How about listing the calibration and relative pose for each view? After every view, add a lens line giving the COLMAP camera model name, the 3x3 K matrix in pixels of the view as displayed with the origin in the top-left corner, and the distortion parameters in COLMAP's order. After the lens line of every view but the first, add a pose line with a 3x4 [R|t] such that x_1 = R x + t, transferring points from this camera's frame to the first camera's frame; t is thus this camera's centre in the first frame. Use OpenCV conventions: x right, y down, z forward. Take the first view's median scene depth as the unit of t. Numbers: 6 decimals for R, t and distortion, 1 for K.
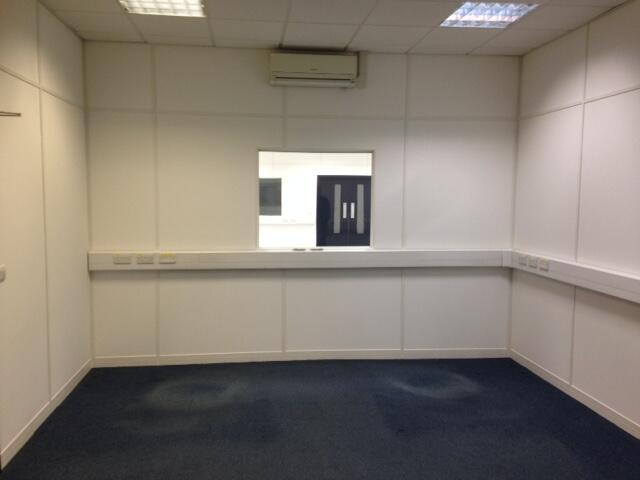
lens RADIAL K [[576.9, 0, 320.0], [0, 576.9, 240.0], [0, 0, 1]] dist [0.186232, -0.278522]
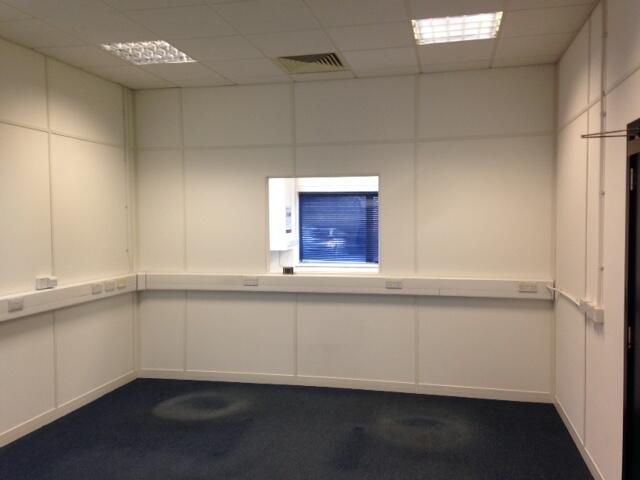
lens RADIAL K [[586.8, 0, 320.5], [0, 586.8, 231.3], [0, 0, 1]] dist [0.177877, 0.001148]
pose [[0.940723, -0.005732, -0.339128, 0.336580], [-0.014250, 0.998306, -0.056403, -0.000311], [0.338877, 0.057892, 0.939048, 0.035599]]
